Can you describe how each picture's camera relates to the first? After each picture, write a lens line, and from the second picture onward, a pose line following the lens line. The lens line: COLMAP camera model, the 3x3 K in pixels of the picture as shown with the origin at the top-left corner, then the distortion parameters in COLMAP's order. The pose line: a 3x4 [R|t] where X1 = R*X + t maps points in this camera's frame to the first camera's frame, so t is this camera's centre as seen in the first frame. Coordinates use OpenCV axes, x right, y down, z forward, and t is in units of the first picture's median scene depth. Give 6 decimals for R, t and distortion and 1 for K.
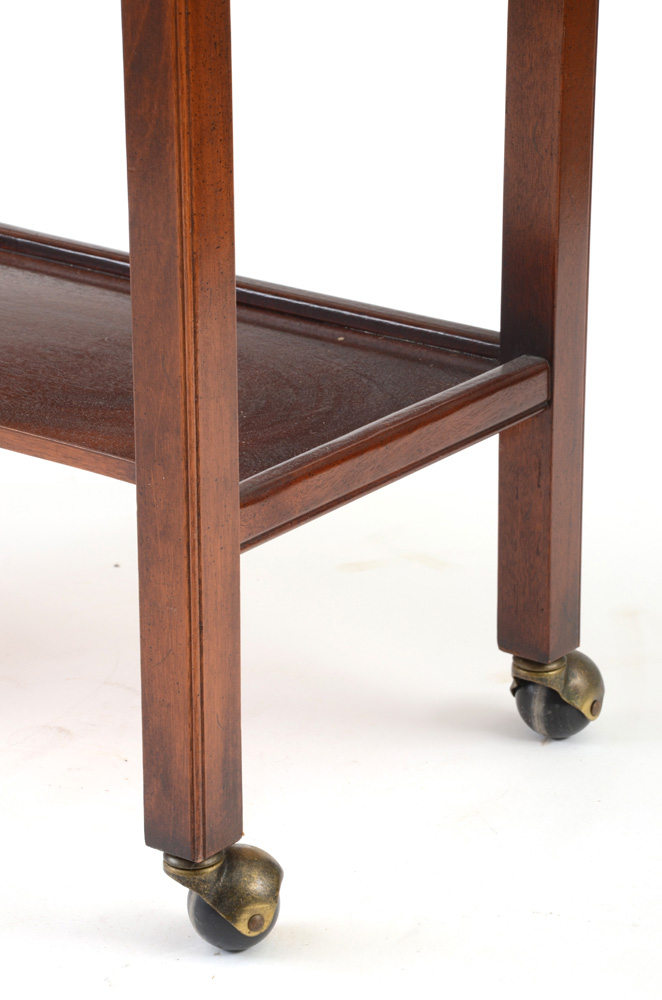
lens RADIAL K [[3543.1, 0, 330.2], [0, 3543.1, 503.8], [0, 0, 1]] dist [1.049100, 2.056962]
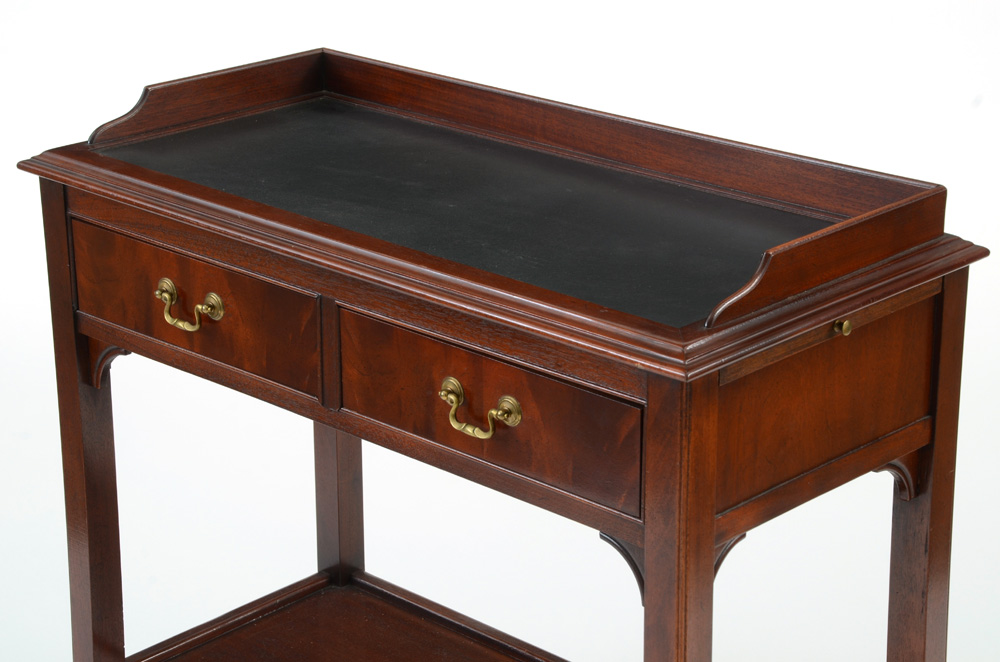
lens RADIAL K [[2290.0, 0, 500.0], [0, 2290.0, 331.0], [0, 0, 1]] dist [0.474839, 0.221143]
pose [[0.992941, 0.039406, -0.111872, -0.010652], [-0.039737, 0.999210, -0.000731, -0.273723], [0.111755, 0.005171, 0.993722, -0.037516]]
